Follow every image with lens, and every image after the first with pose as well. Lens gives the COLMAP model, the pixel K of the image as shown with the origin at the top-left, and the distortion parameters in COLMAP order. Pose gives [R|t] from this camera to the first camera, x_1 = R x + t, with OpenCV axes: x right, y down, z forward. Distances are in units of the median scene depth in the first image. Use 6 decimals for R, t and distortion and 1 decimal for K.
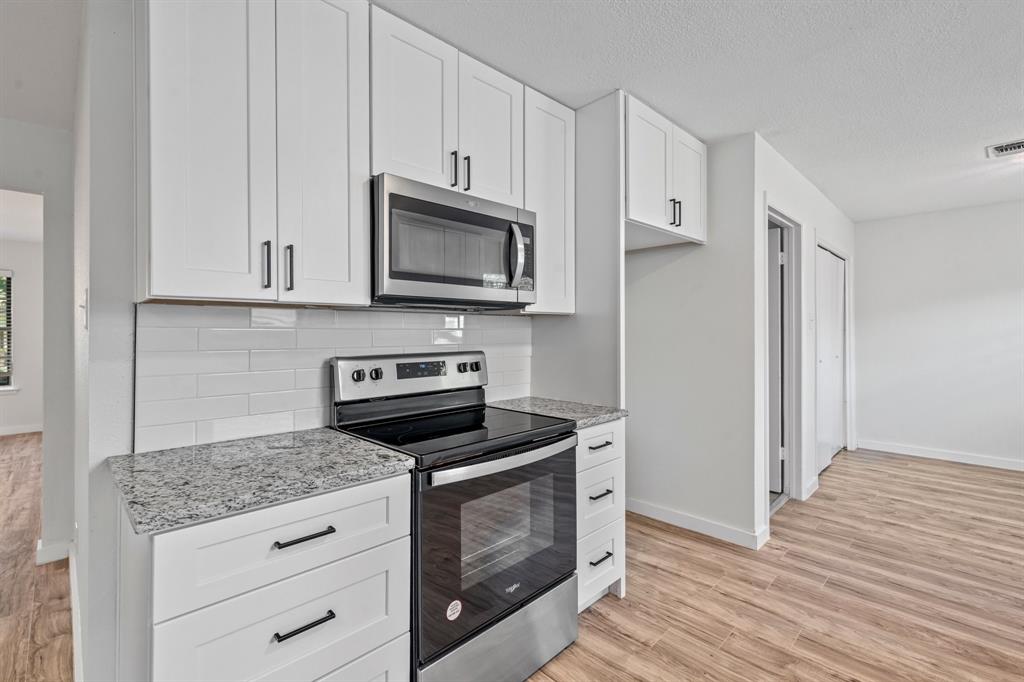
lens RADIAL K [[458.4, 0, 516.3], [0, 458.4, 330.7], [0, 0, 1]] dist [-0.000178, 0.001909]
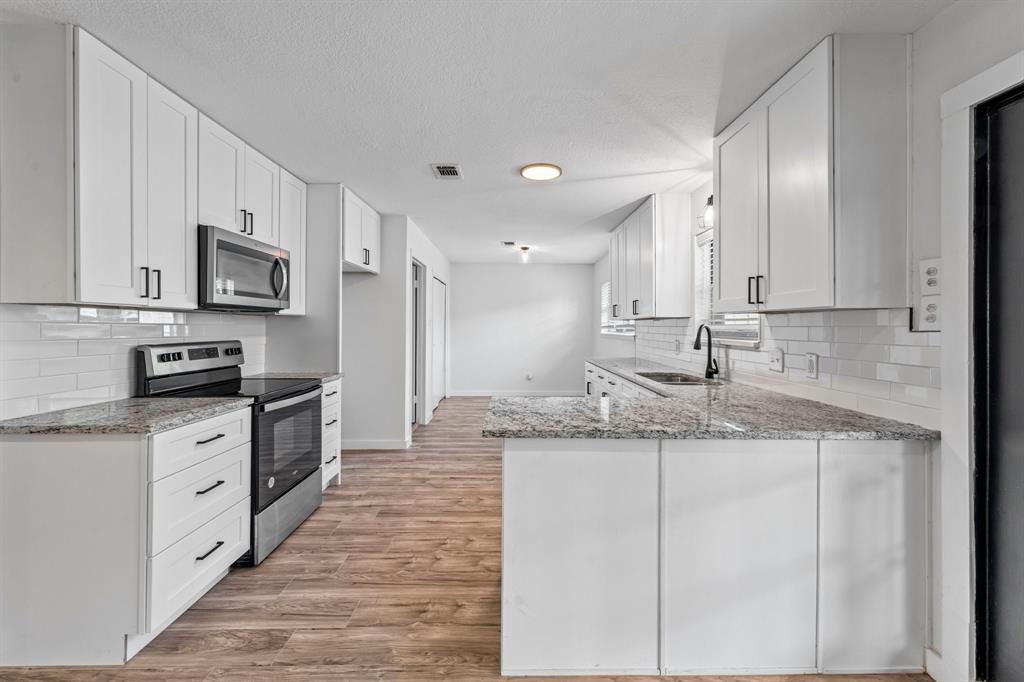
lens RADIAL K [[405.4, 0, 514.6], [0, 405.4, 327.0], [0, 0, 1]] dist [0.001850, -0.000100]
pose [[0.698162, 0.006714, 0.715908, -0.402635], [-0.009402, 0.999956, -0.000209, -0.004244], [-0.715878, -0.006585, 0.698194, -0.516199]]
